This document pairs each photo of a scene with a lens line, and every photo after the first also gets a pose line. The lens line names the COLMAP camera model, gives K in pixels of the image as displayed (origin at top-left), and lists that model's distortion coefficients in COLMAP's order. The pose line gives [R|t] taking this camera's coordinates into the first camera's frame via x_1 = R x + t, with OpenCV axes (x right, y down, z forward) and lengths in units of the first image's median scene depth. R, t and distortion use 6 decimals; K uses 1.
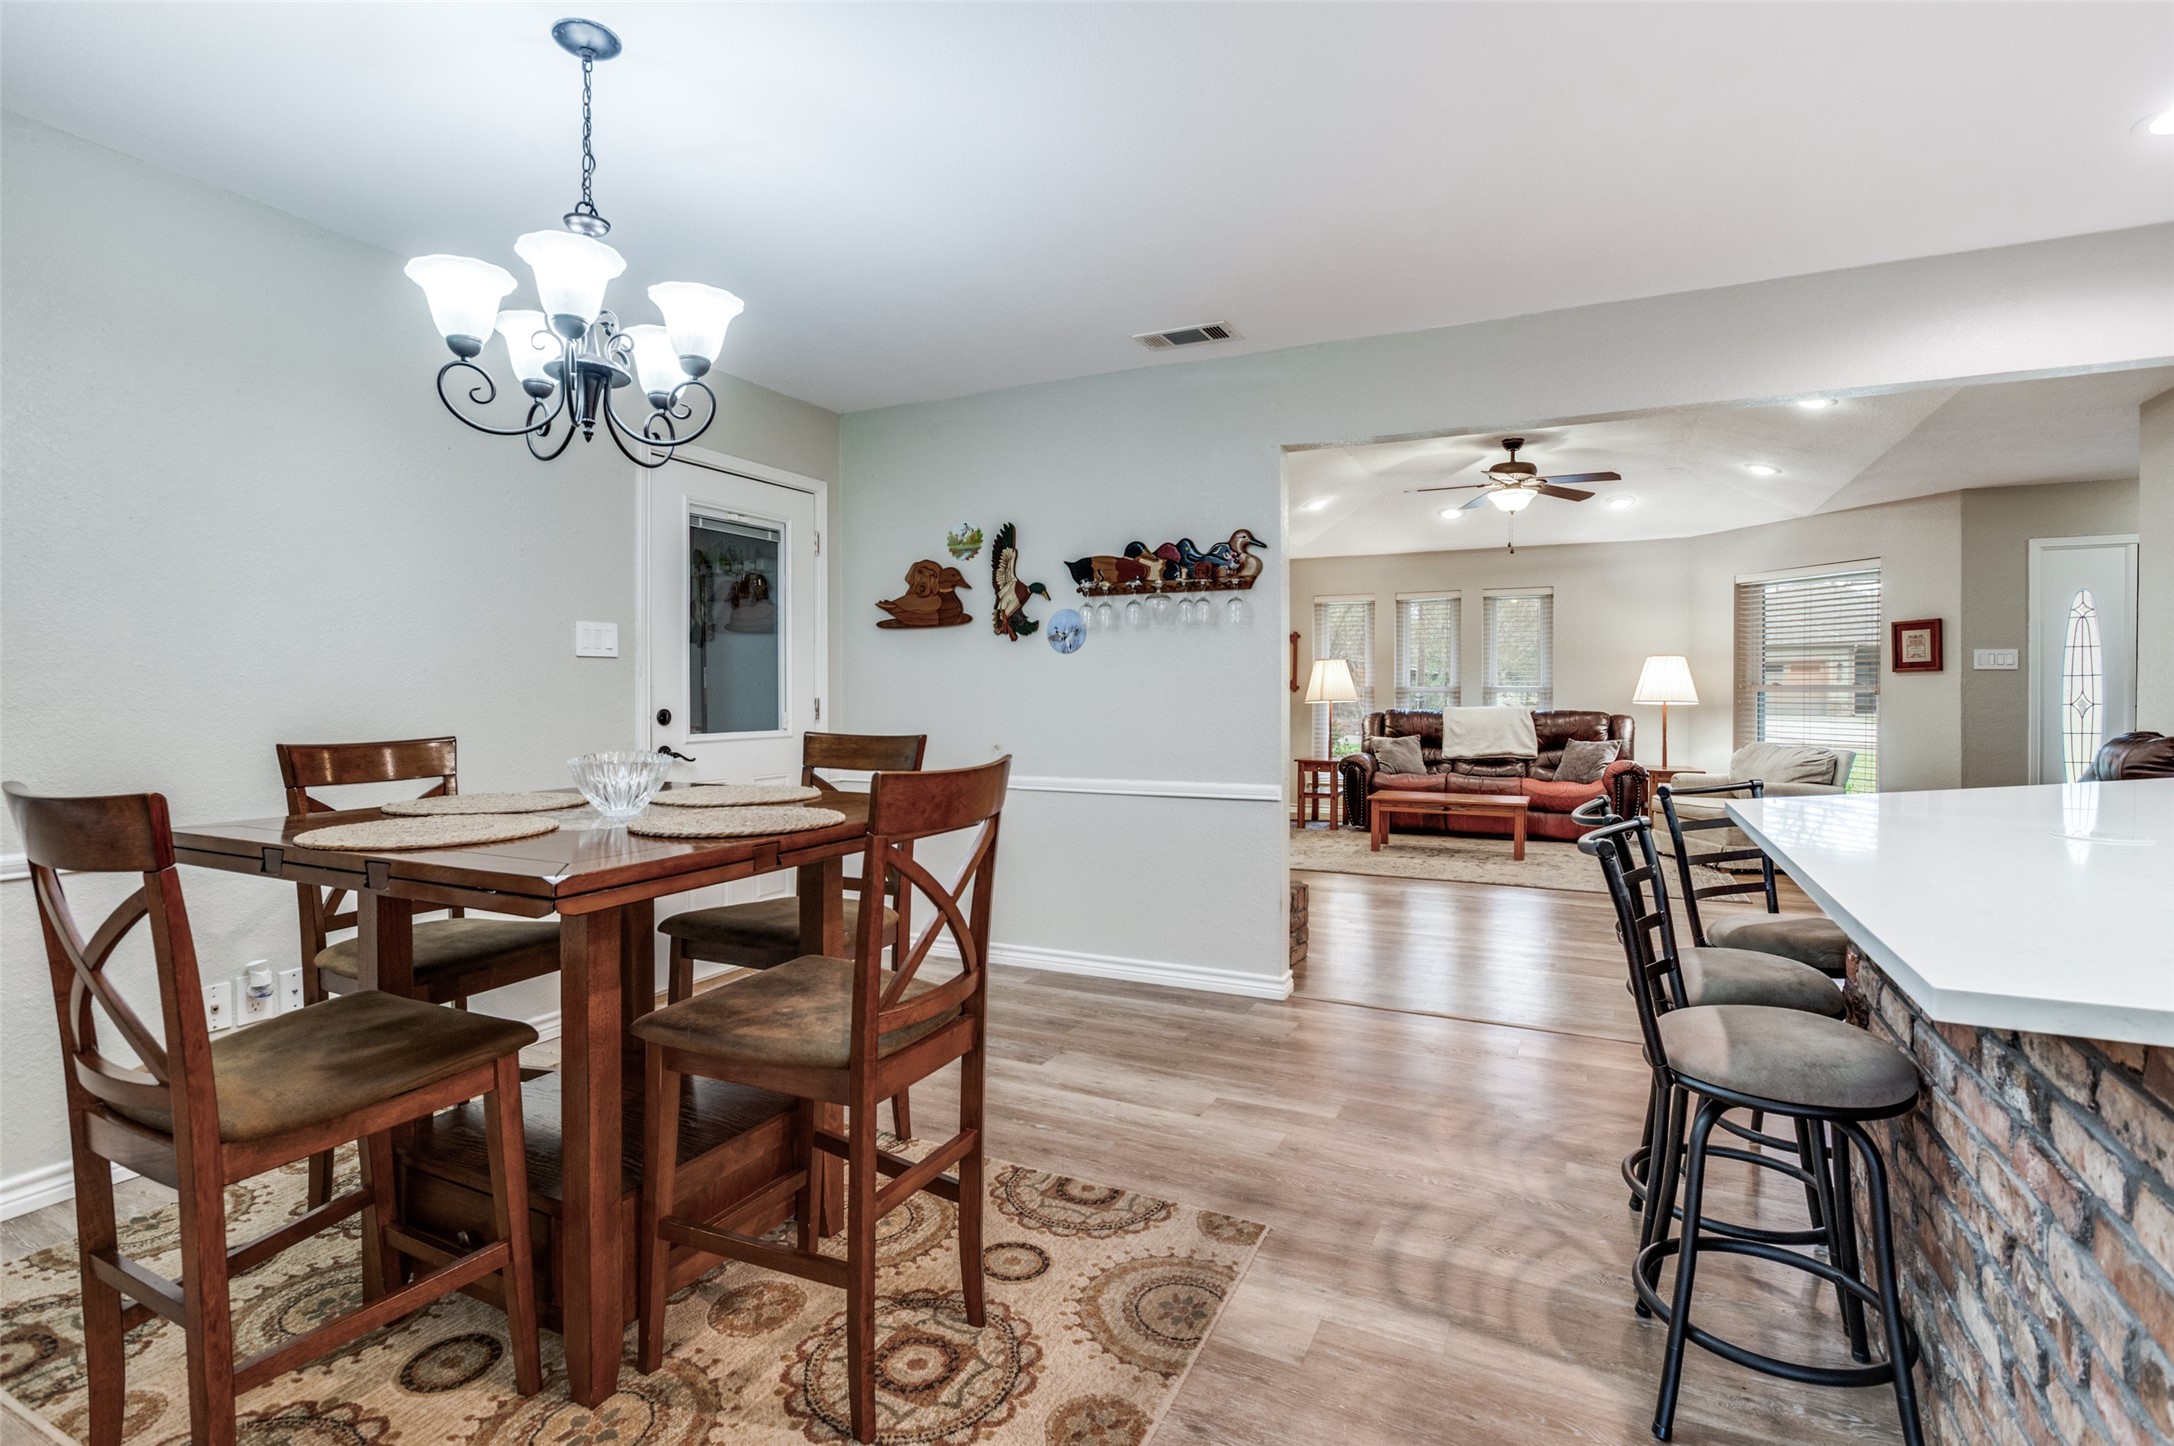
lens RADIAL K [[1048.7, 0, 1086.2], [0, 1048.7, 692.5], [0, 0, 1]] dist [-0.017559, 0.003095]
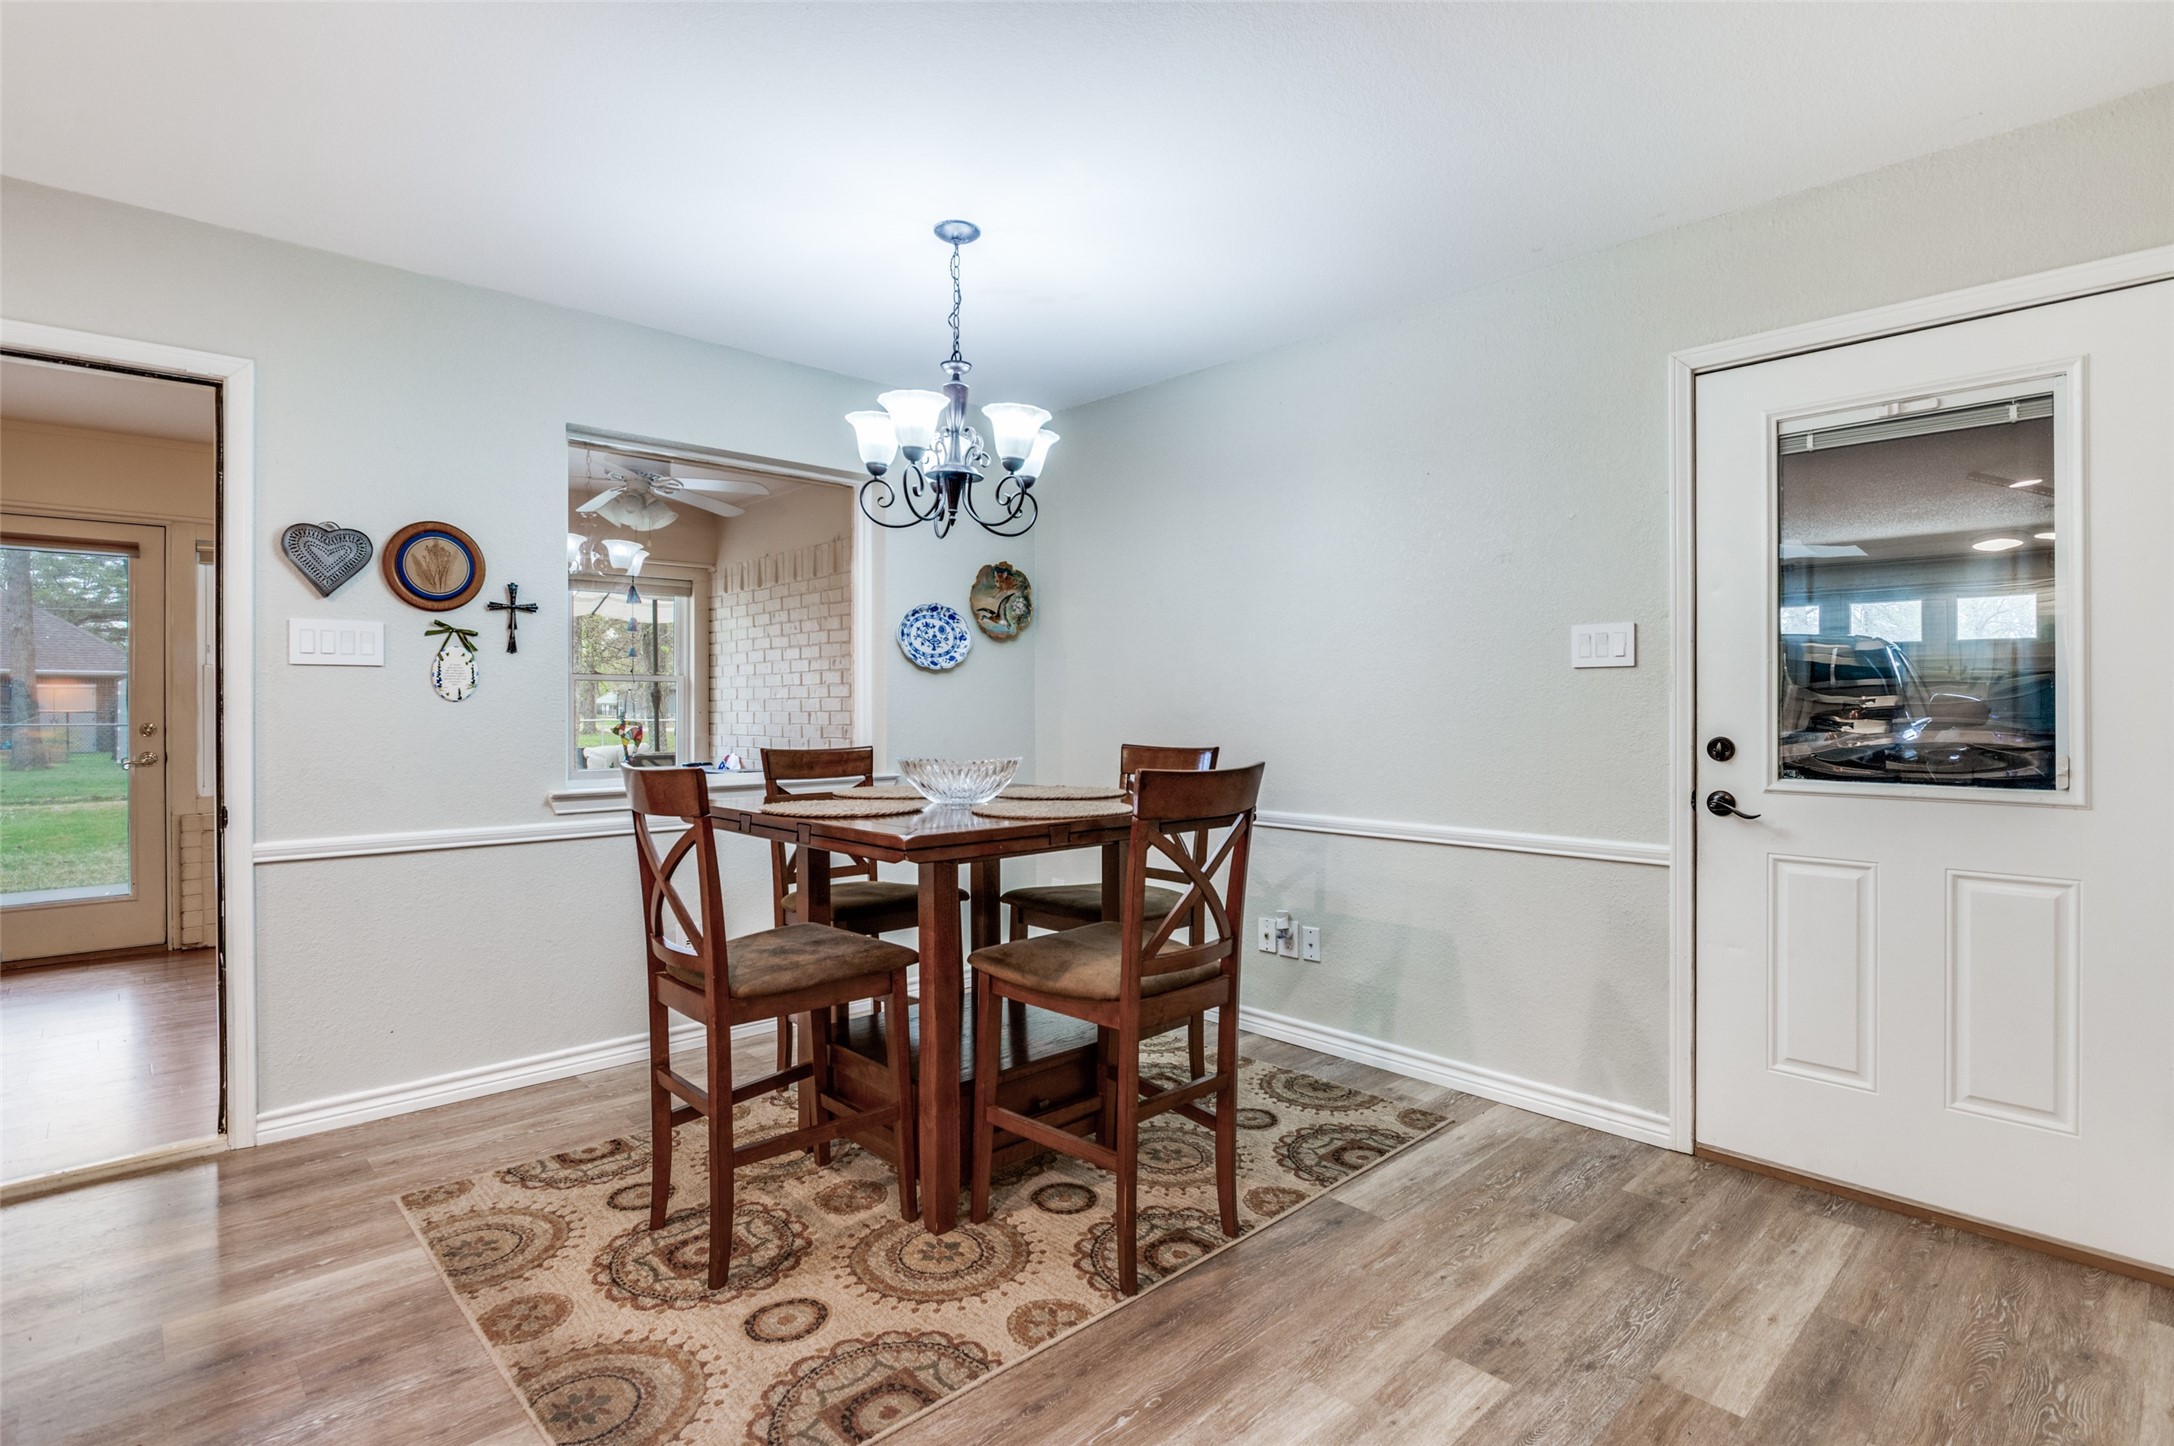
lens RADIAL K [[1048.7, 0, 1095.7], [0, 1048.7, 708.1], [0, 0, 1]] dist [-0.017559, 0.003095]
pose [[-0.351645, 0.000043, -0.936133, 0.232700], [-0.004089, 0.999990, 0.001582, -0.001731], [0.936124, 0.004384, -0.351642, 0.522679]]
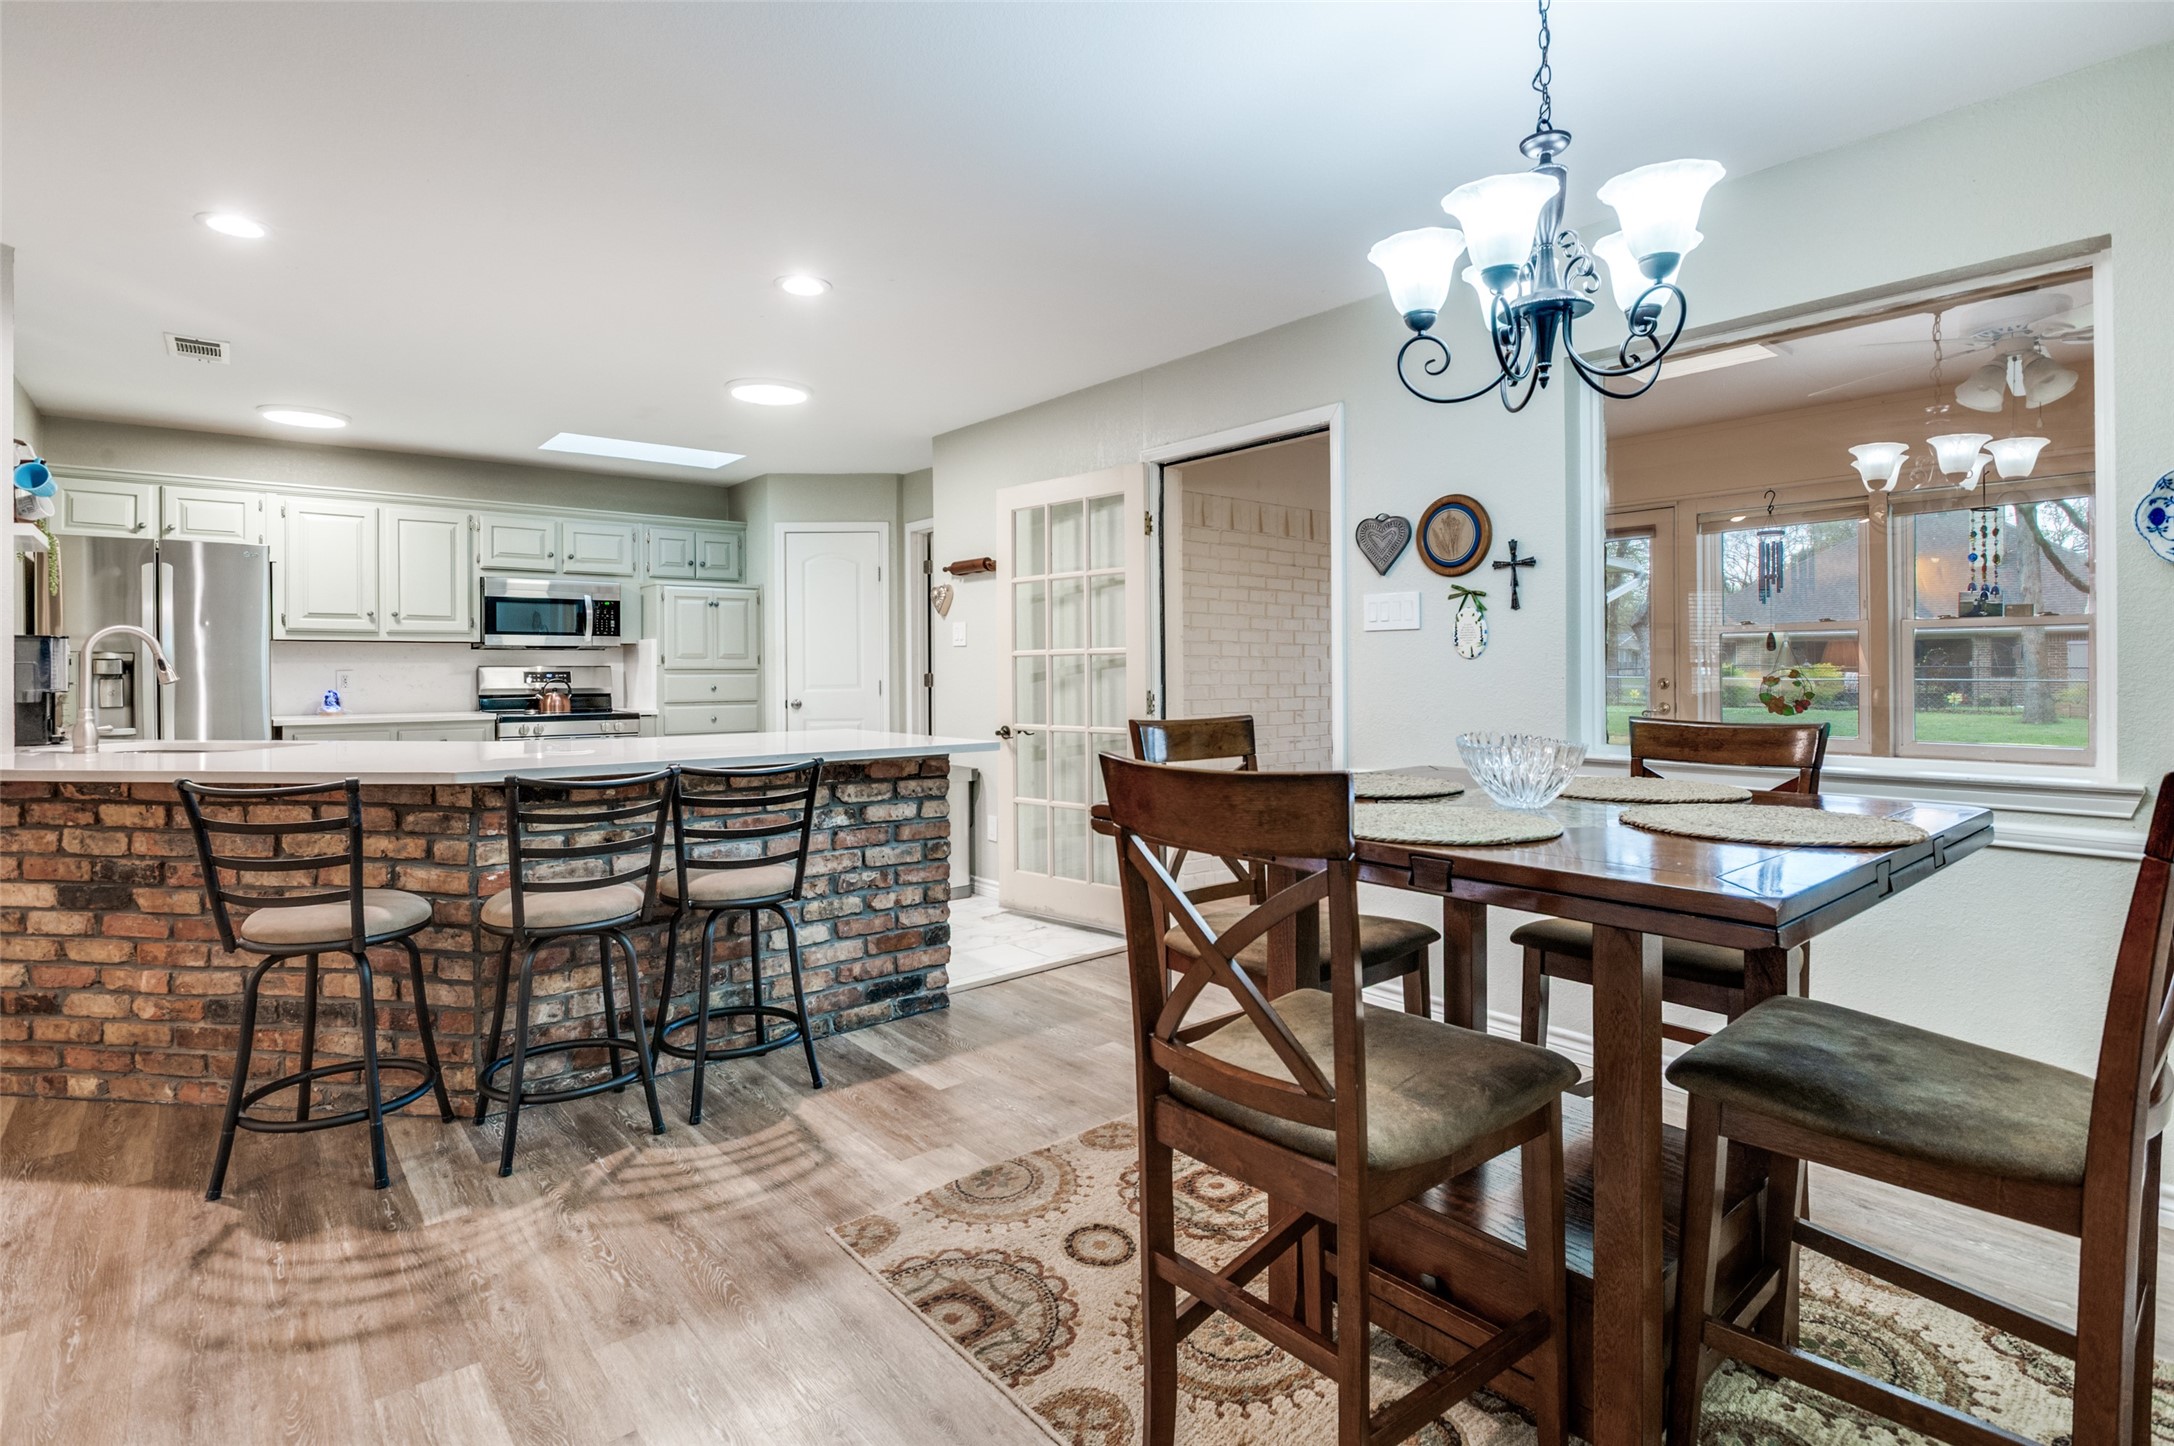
lens RADIAL K [[1048.7, 0, 1084.5], [0, 1048.7, 676.1], [0, 0, 1]] dist [-0.017559, 0.003095]
pose [[-0.916101, 0.001504, 0.400946, -0.149338], [0.006464, 0.999918, 0.011018, -0.001054], [-0.400896, 0.012685, -0.916036, 0.627592]]
